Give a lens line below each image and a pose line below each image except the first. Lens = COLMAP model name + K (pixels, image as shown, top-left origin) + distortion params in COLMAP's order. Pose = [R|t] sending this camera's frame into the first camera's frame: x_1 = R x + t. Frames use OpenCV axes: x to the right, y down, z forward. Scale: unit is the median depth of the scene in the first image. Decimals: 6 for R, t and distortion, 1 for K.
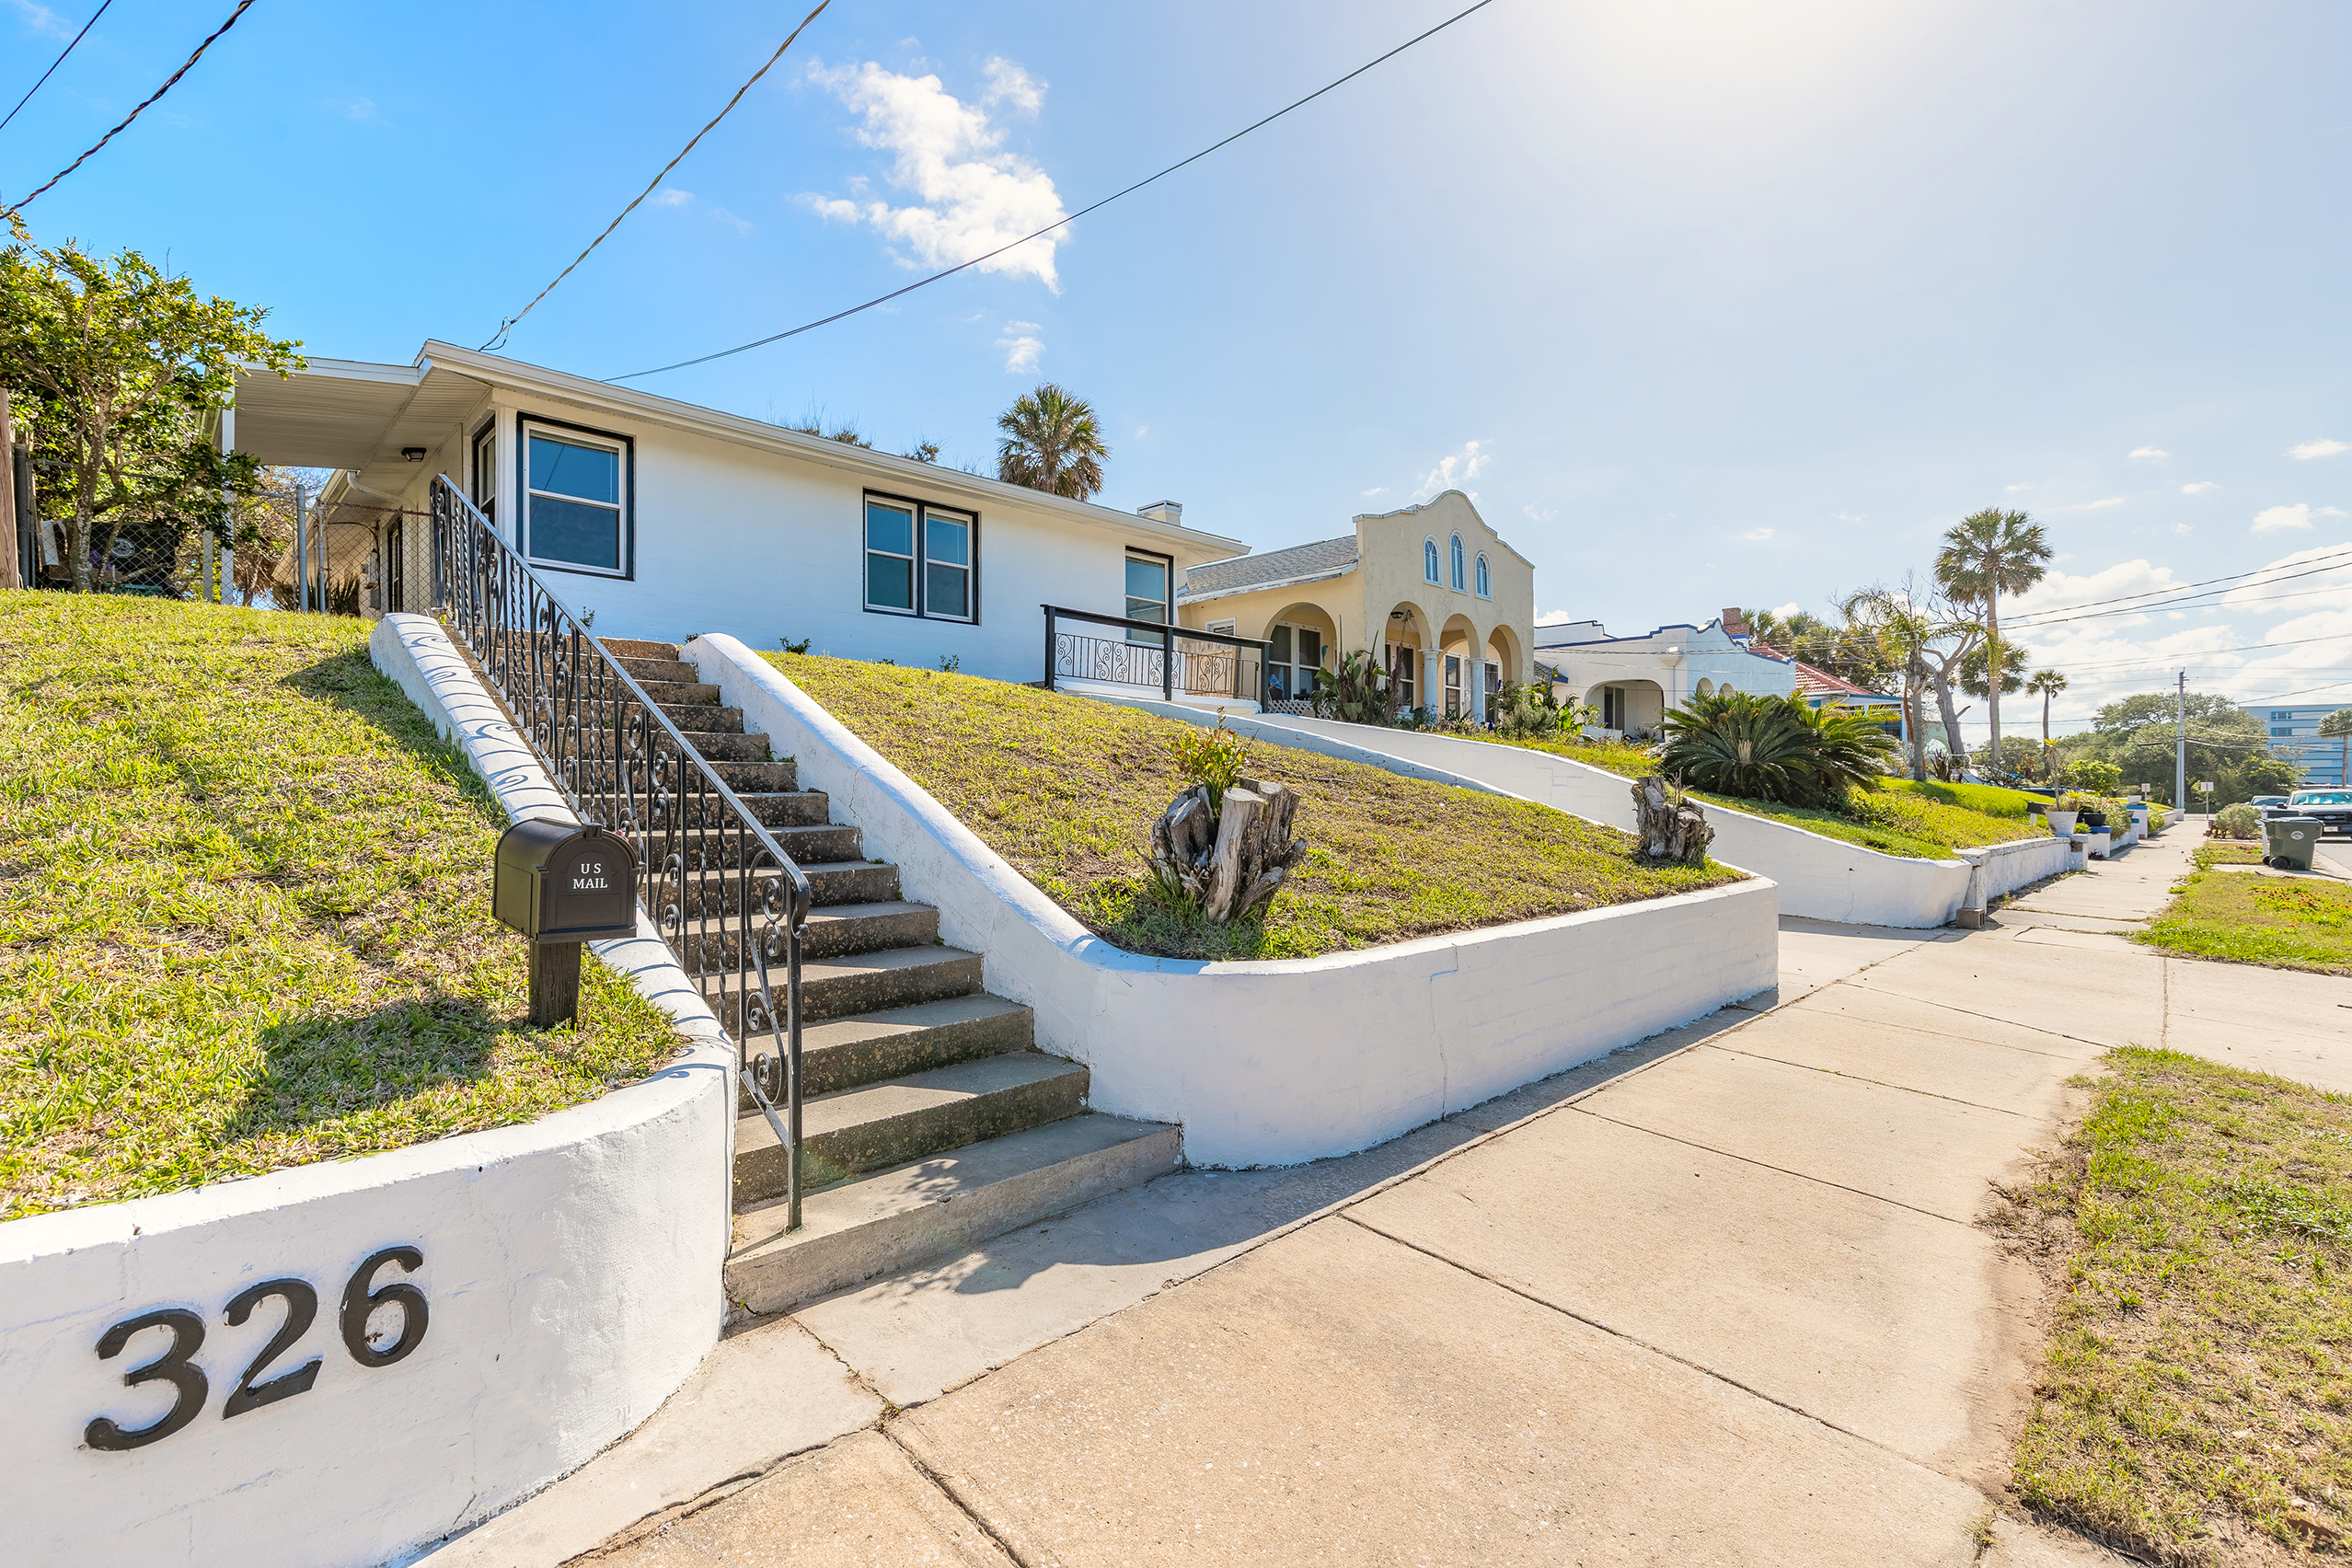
lens RADIAL K [[1060.1, 0, 1182.3], [0, 1060.1, 793.3], [0, 0, 1]] dist [0.000610, -0.000283]
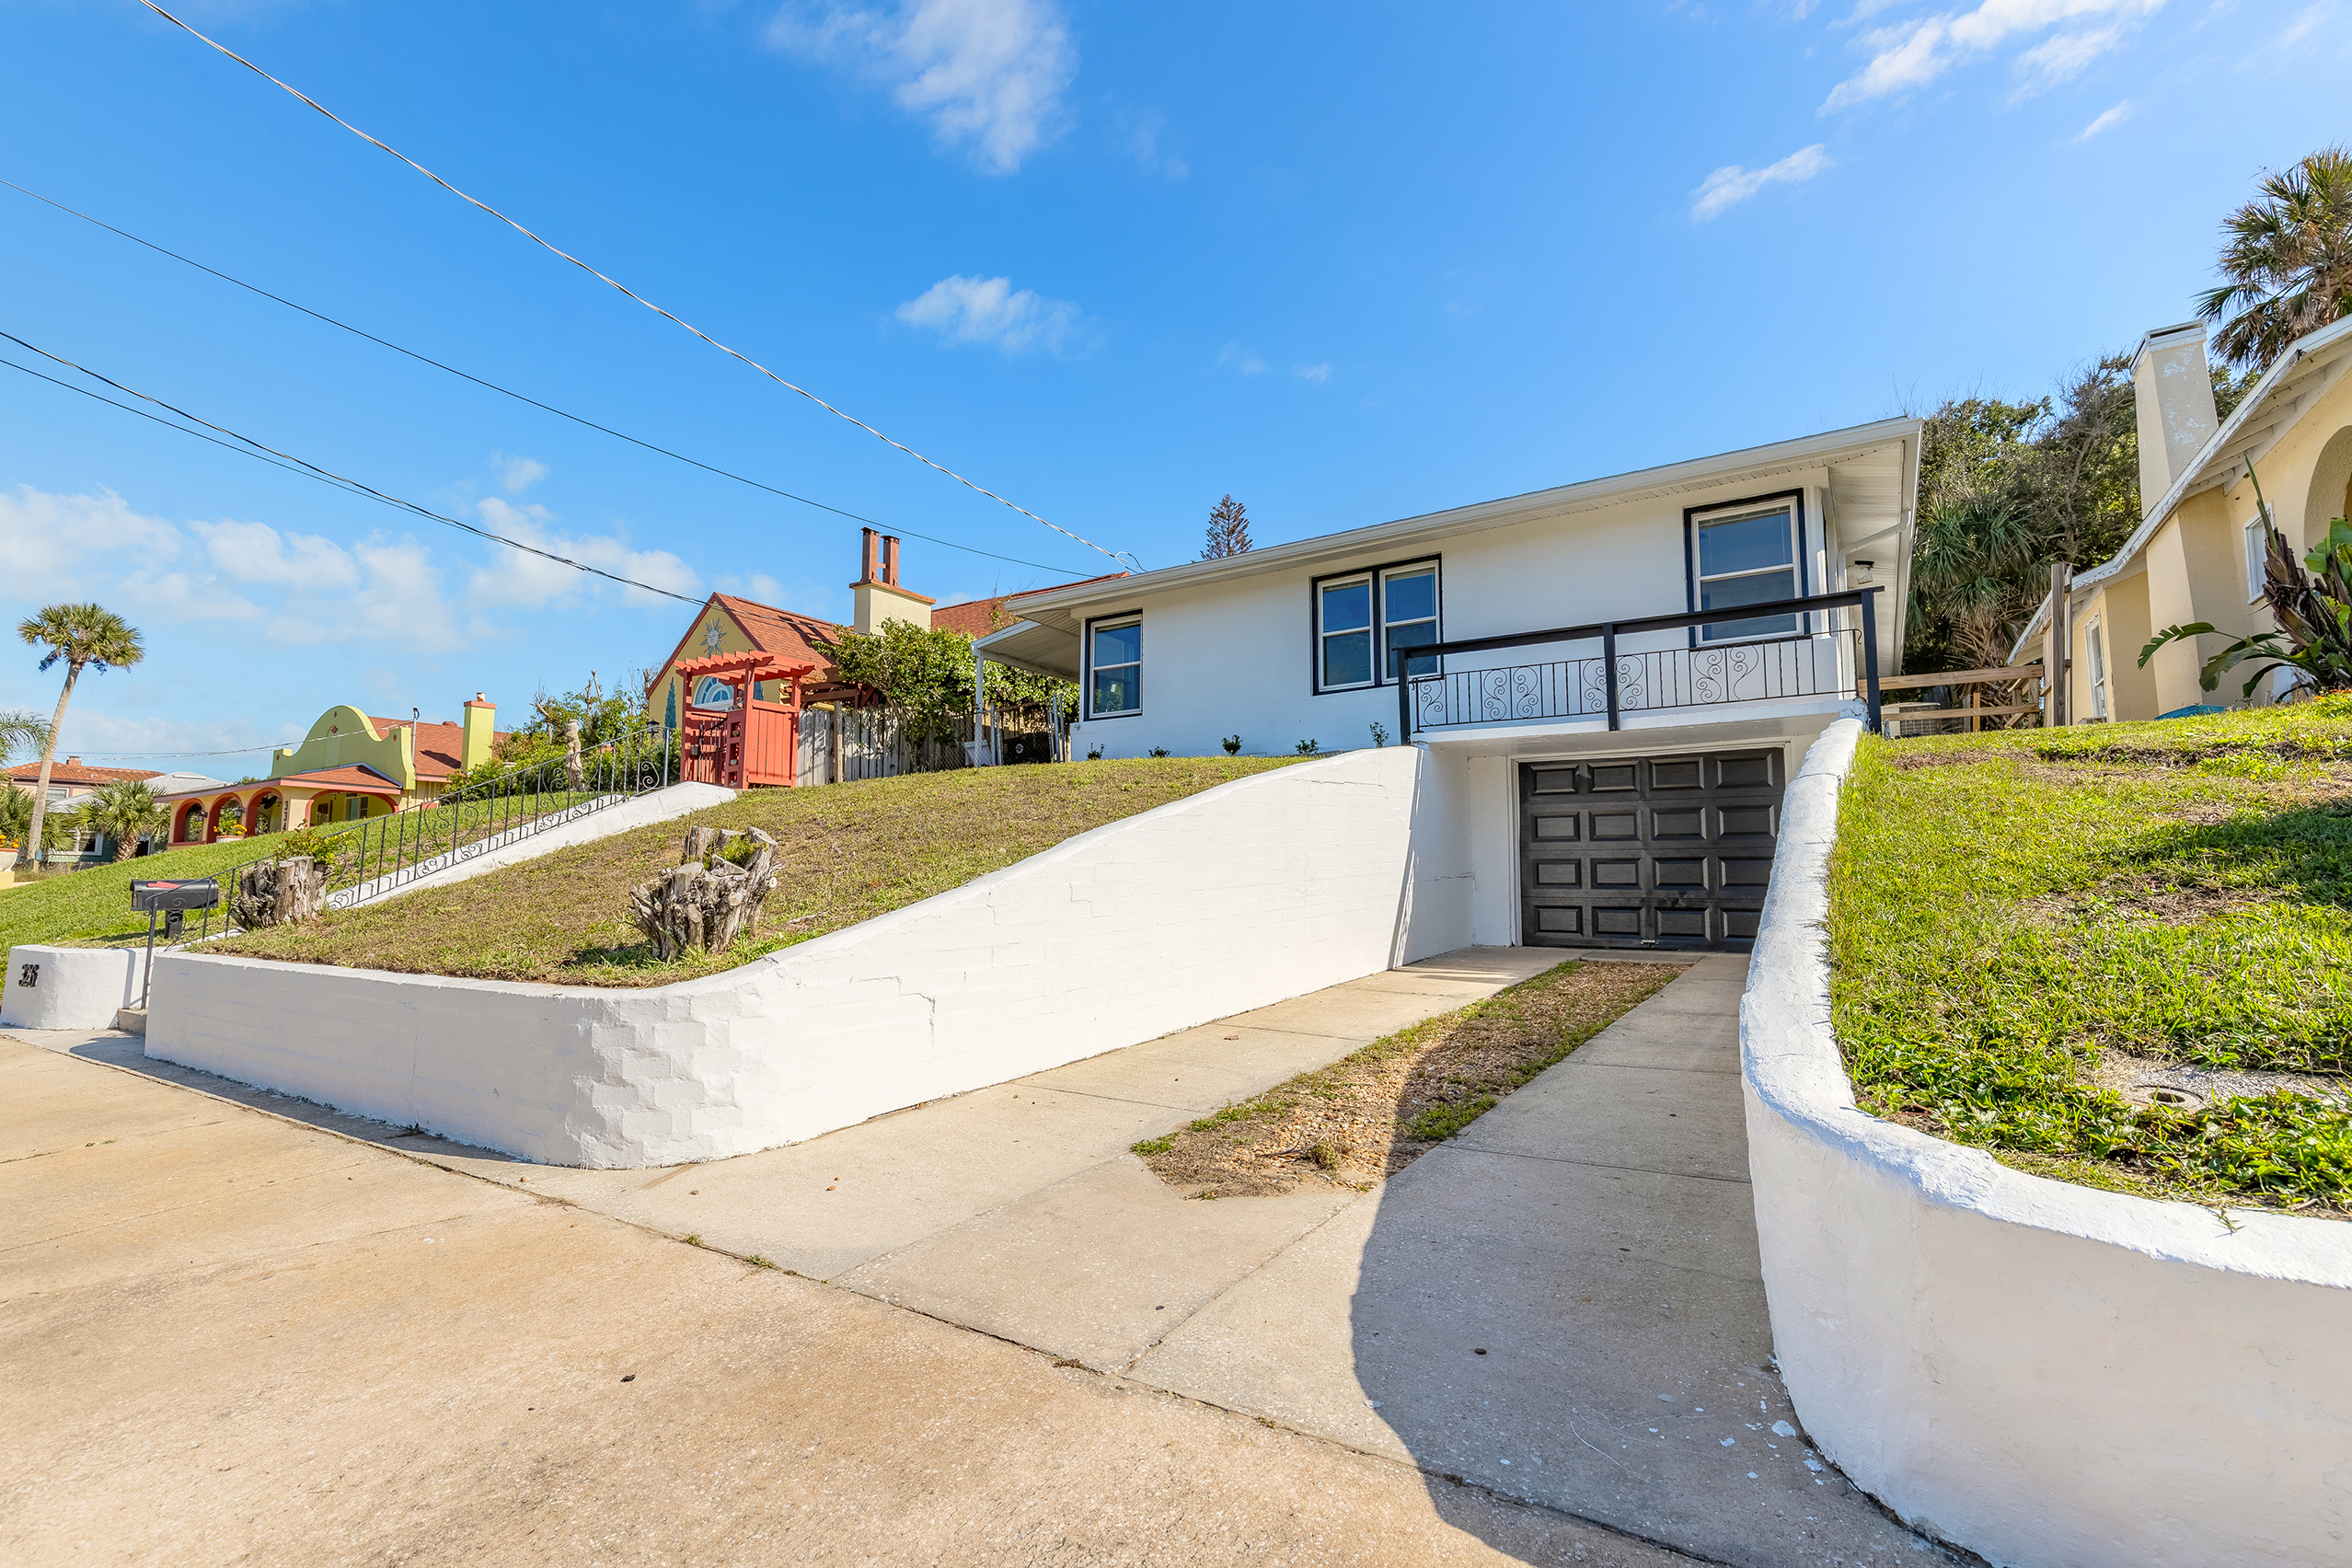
lens RADIAL K [[1070.8, 0, 1171.0], [0, 1070.8, 790.8], [0, 0, 1]] dist [0.004189, -0.000236]
pose [[0.198233, -0.092015, -0.975826, 0.794700], [0.005160, 0.995668, -0.092838, 0.018654], [0.980141, 0.013368, 0.197849, 0.778297]]
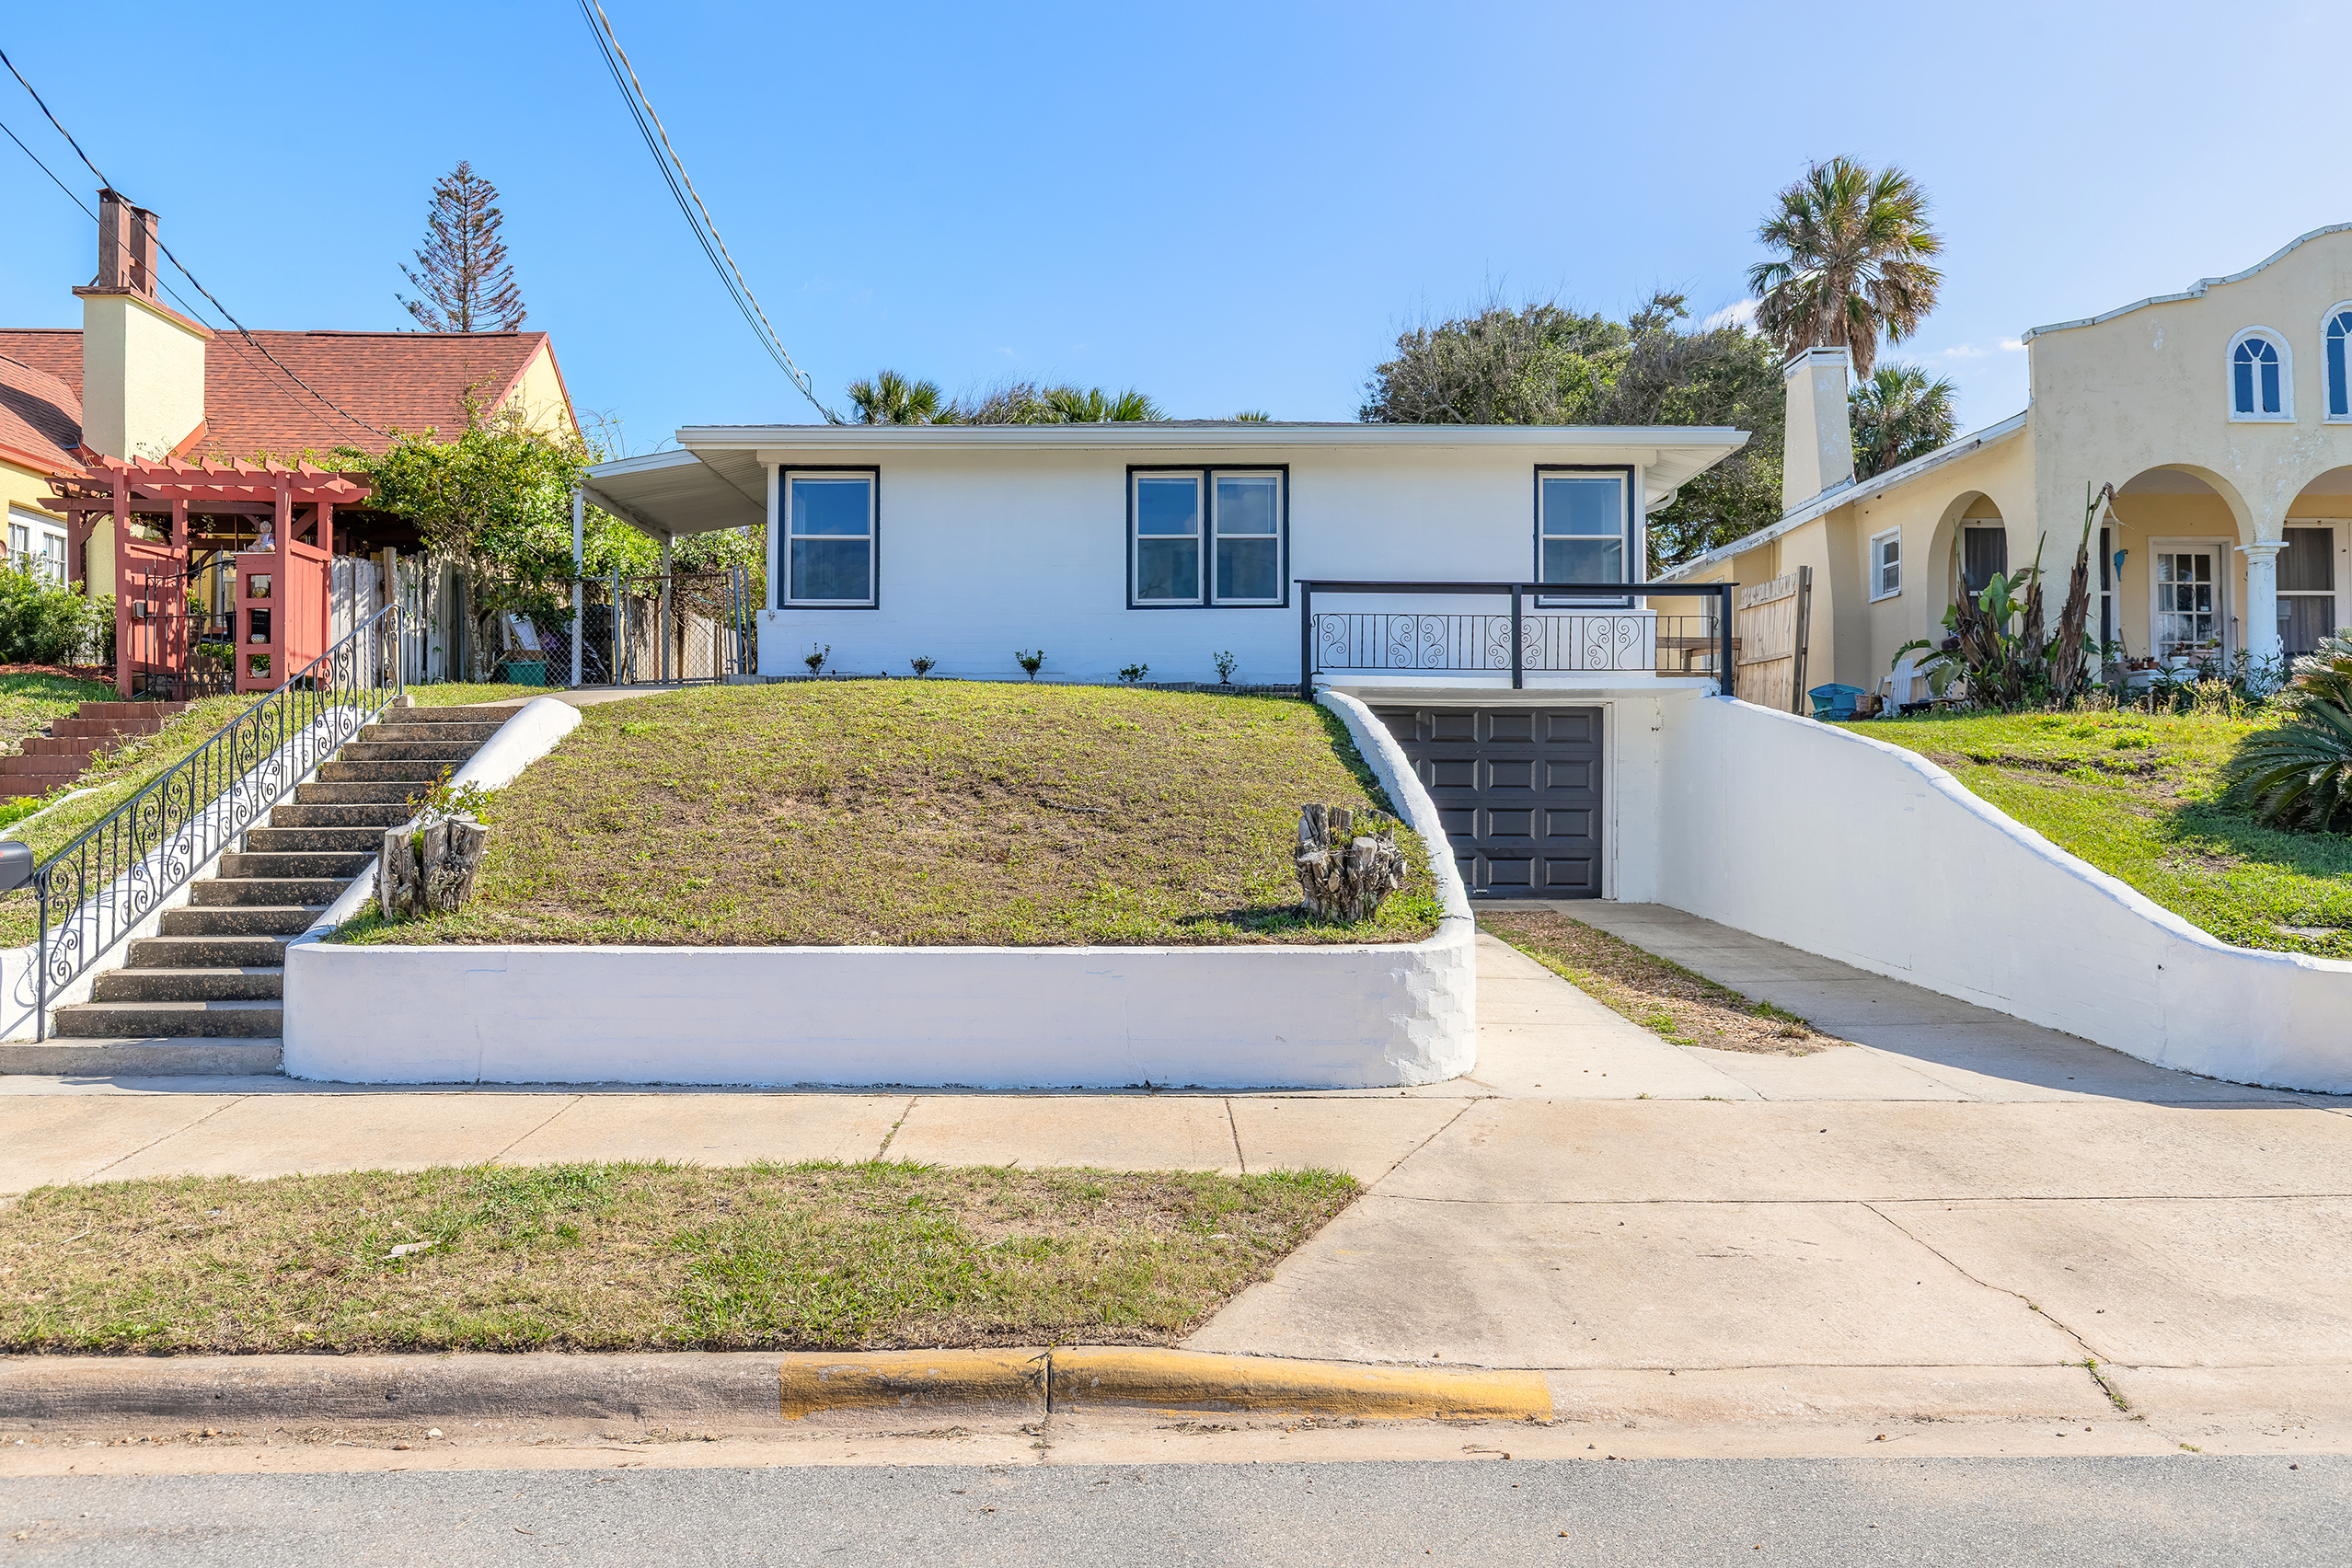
lens RADIAL K [[1736.6, 0, 1191.8], [0, 1736.6, 785.2], [0, 0, 1]] dist [0.005921, -0.004888]
pose [[0.718194, -0.015439, -0.695672, 0.838614], [0.003948, 0.999828, -0.018113, -0.004060], [0.695832, 0.010262, 0.718131, 0.031687]]
